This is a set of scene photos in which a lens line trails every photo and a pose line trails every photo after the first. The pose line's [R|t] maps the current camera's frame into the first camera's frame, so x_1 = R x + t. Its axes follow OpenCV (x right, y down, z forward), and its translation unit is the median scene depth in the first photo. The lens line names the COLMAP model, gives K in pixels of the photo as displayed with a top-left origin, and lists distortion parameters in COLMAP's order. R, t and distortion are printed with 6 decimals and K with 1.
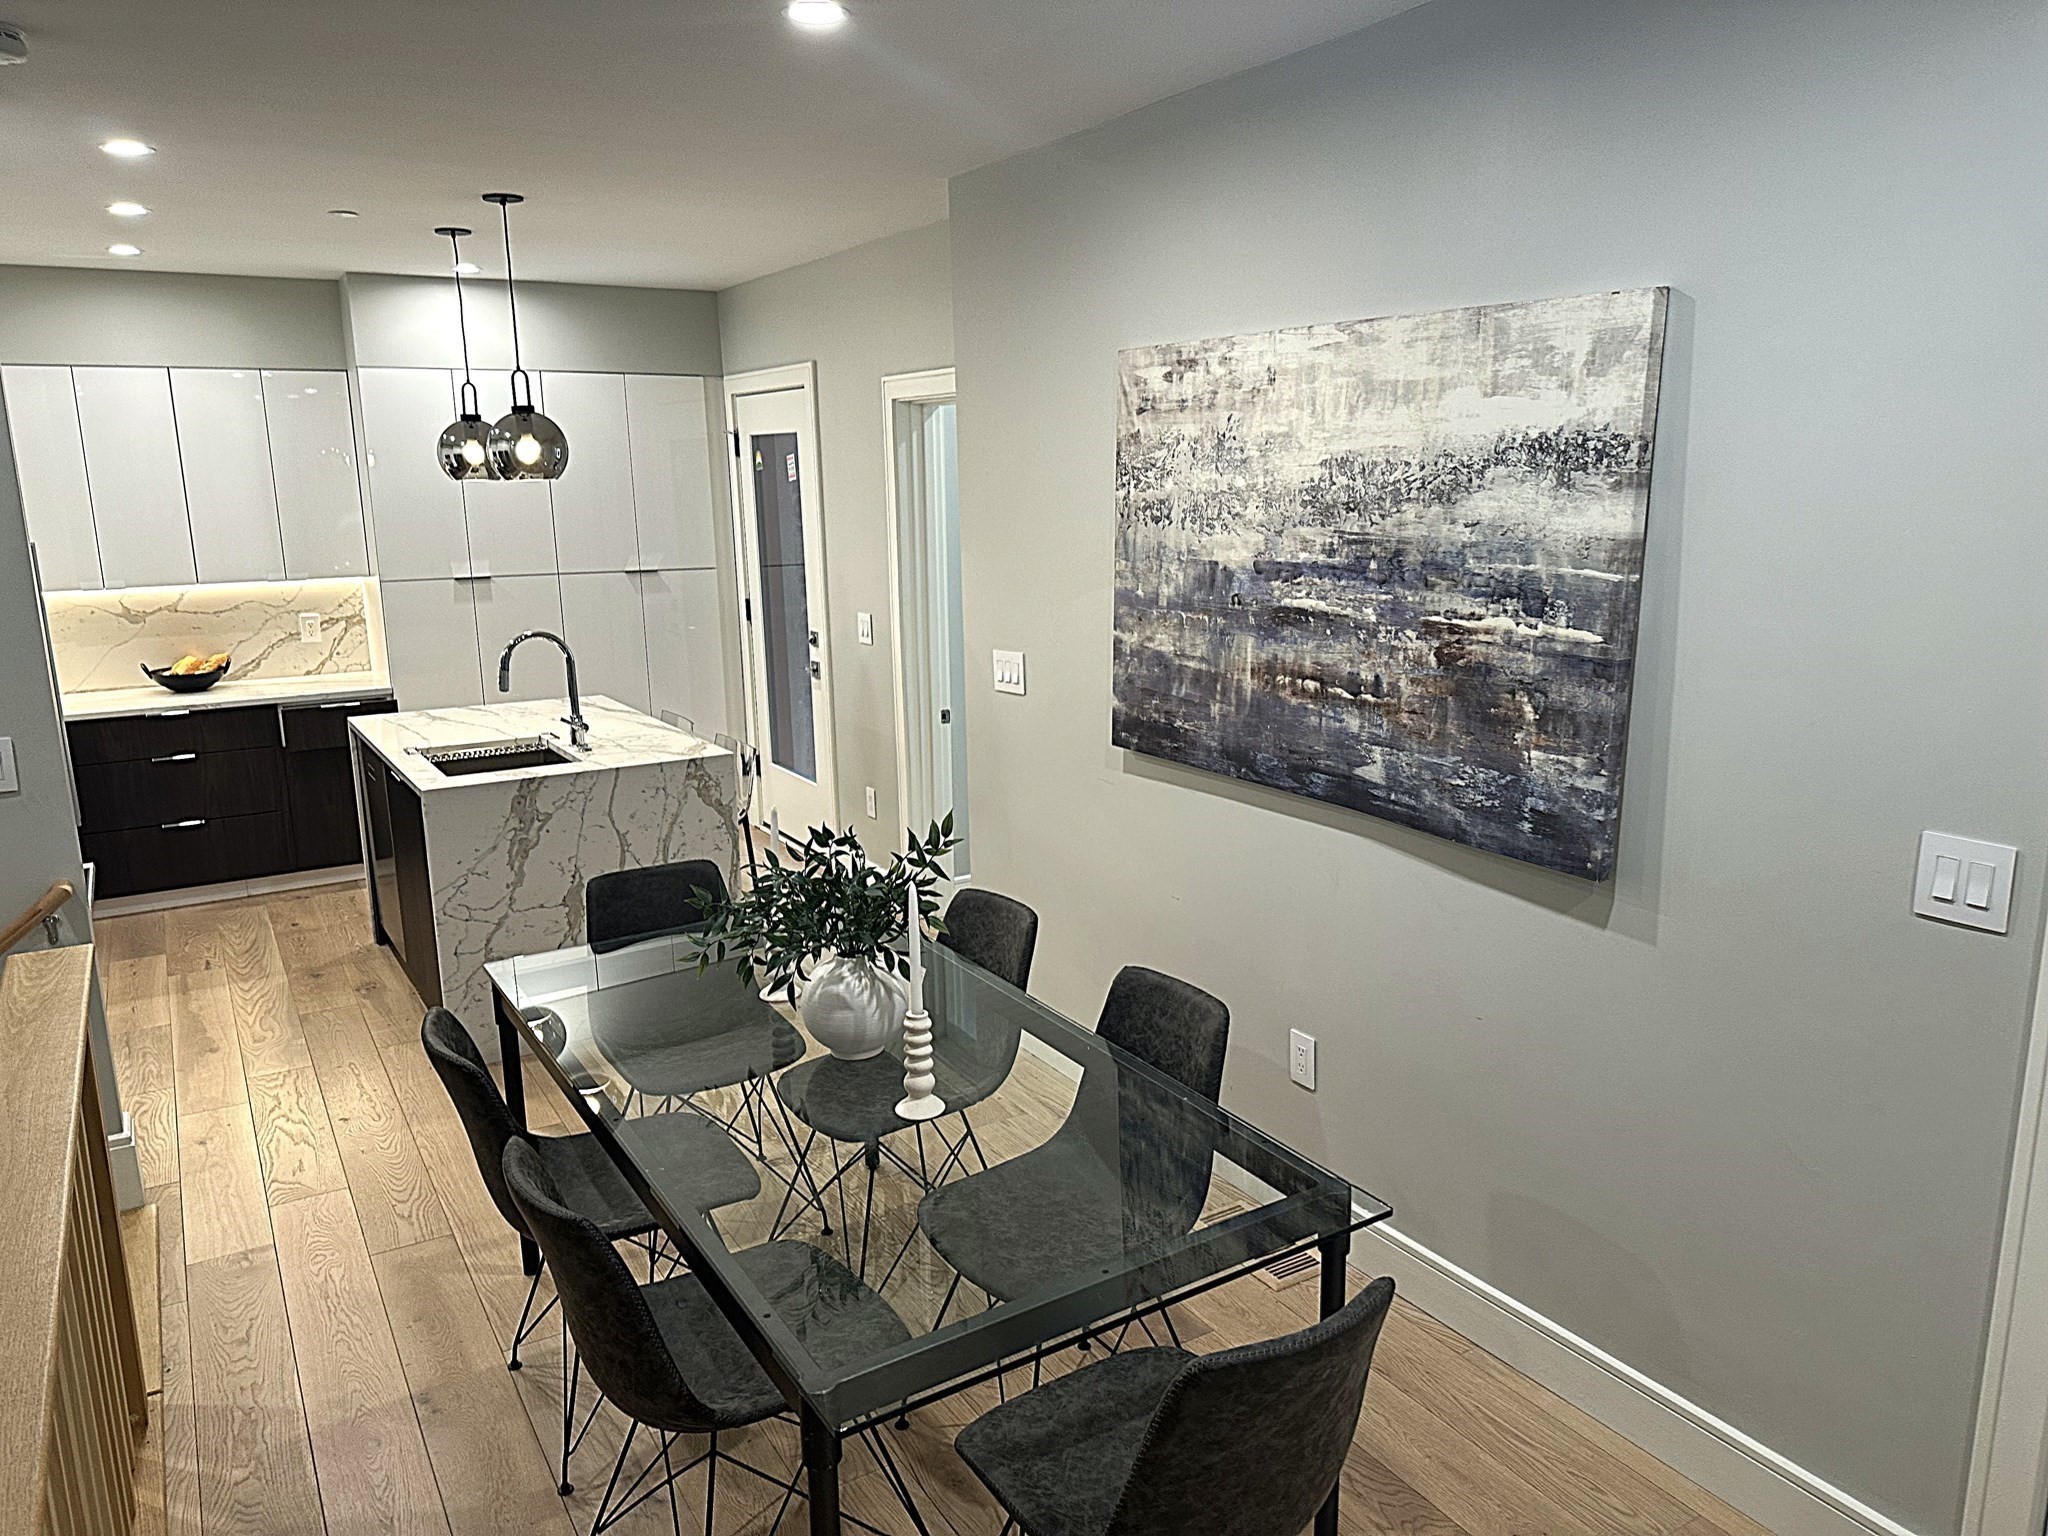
lens RADIAL K [[1414.0, 0, 1049.1], [0, 1414.0, 788.3], [0, 0, 1]] dist [0.152142, -0.286889]
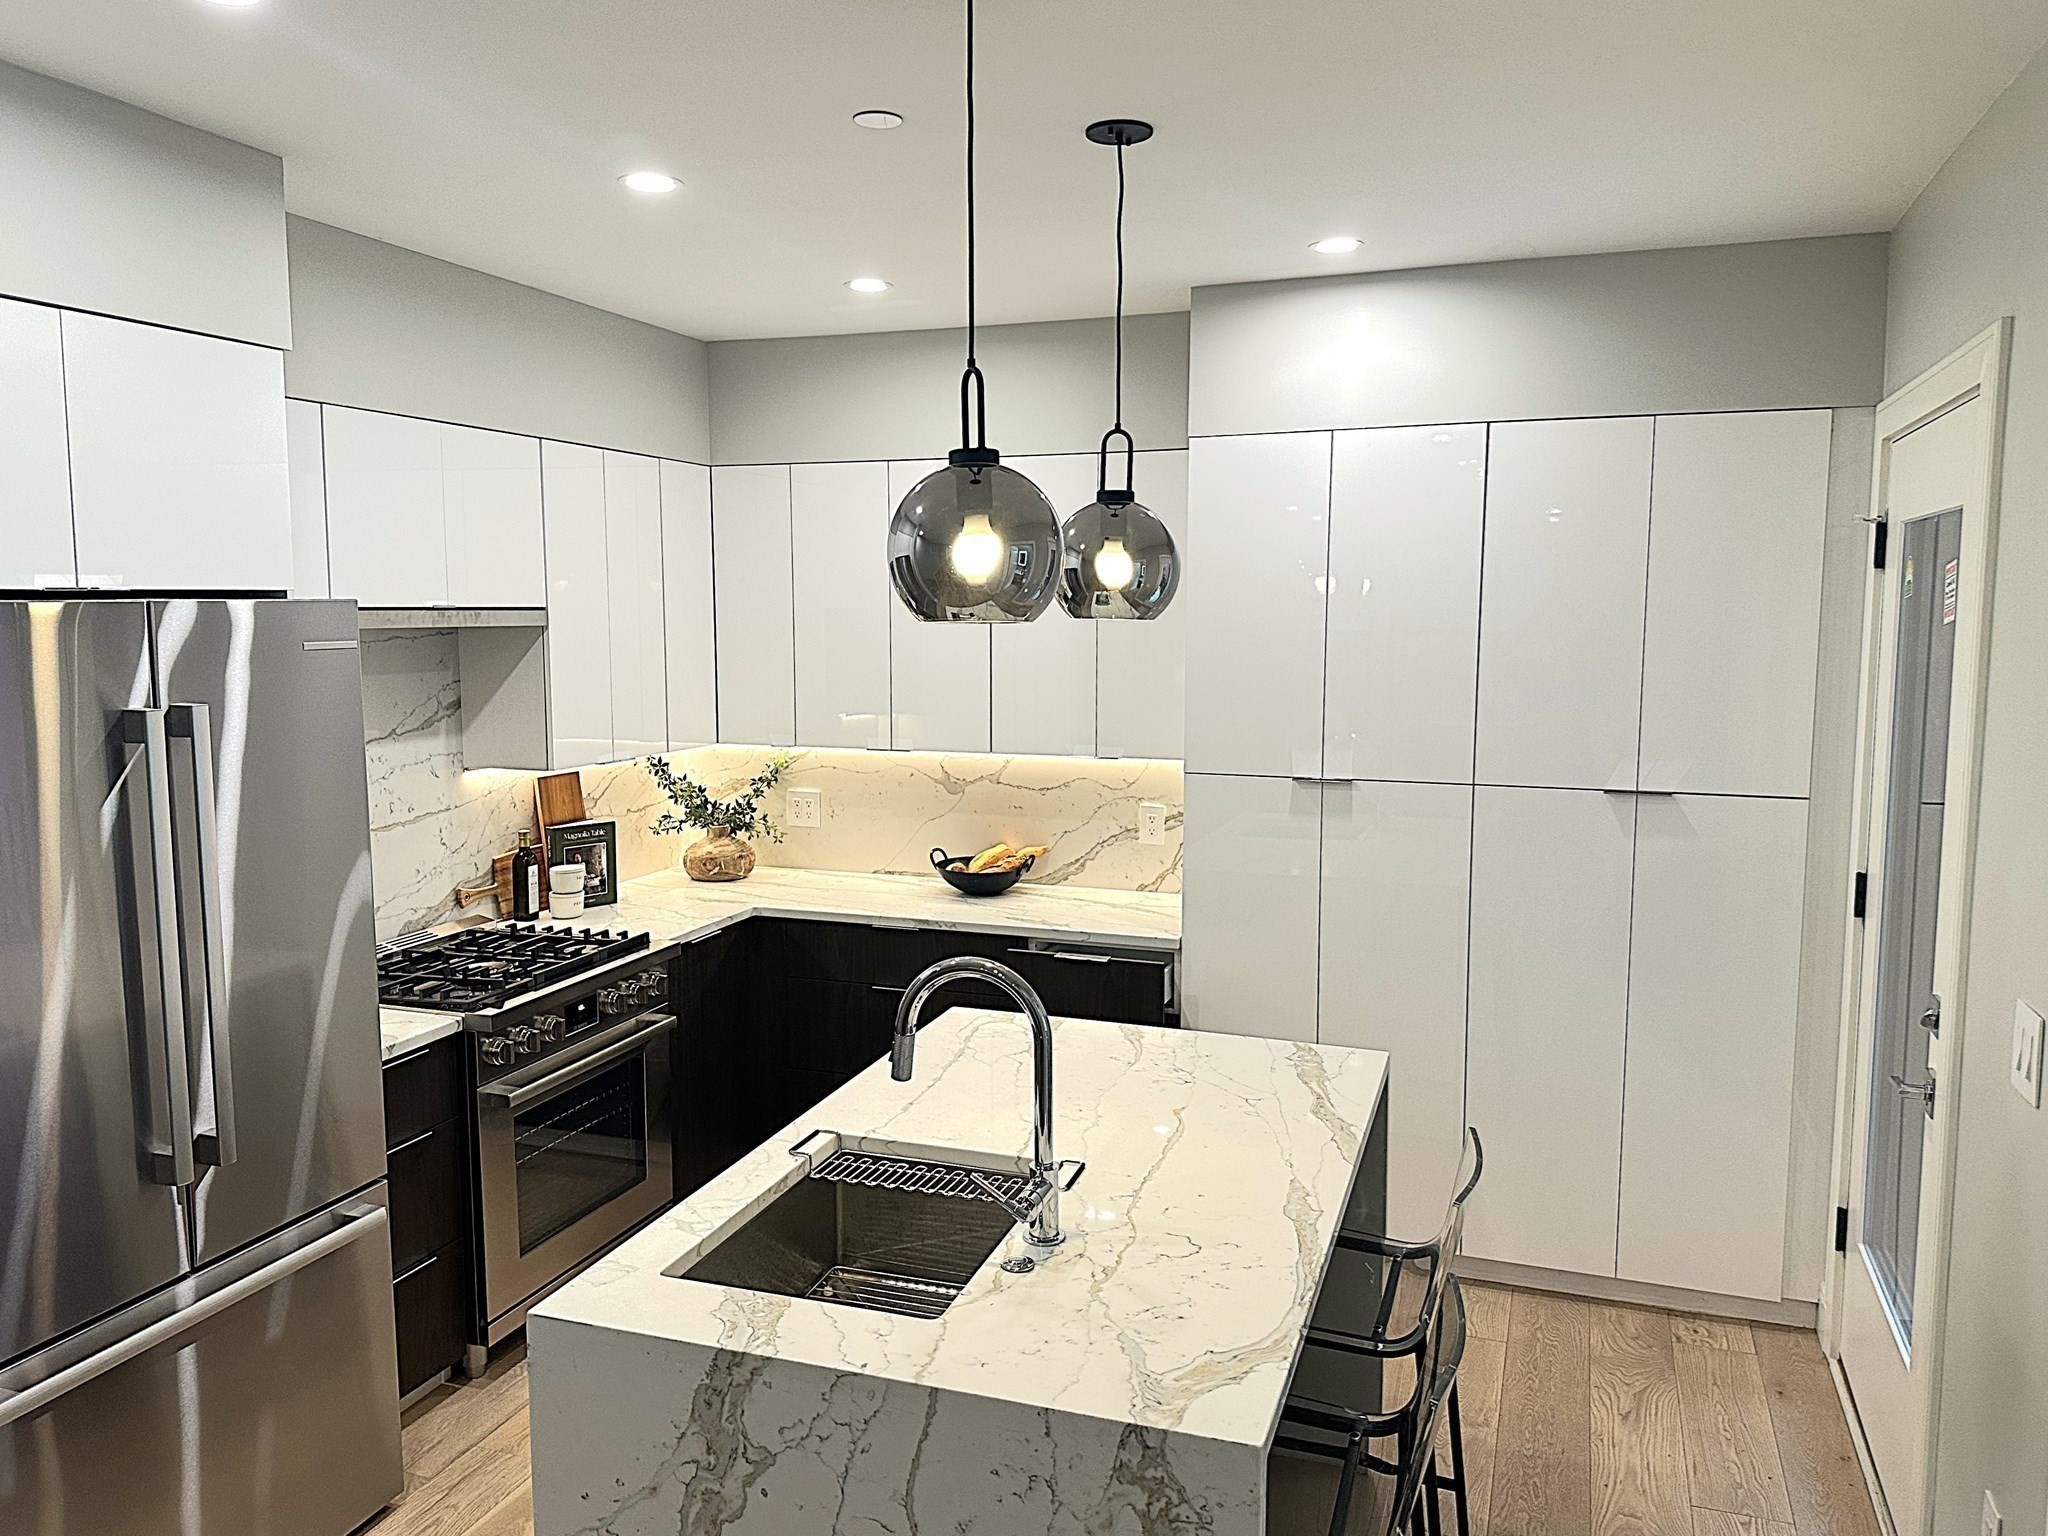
lens RADIAL K [[1489.2, 0, 1024.0], [0, 1489.2, 768.0], [0, 0, 1]] dist [0.070061, -0.098680]
pose [[0.611376, 0.100432, -0.784941, 0.000864], [-0.179454, 0.983668, -0.013914, -0.245662], [0.770724, 0.149368, 0.619414, 1.084054]]
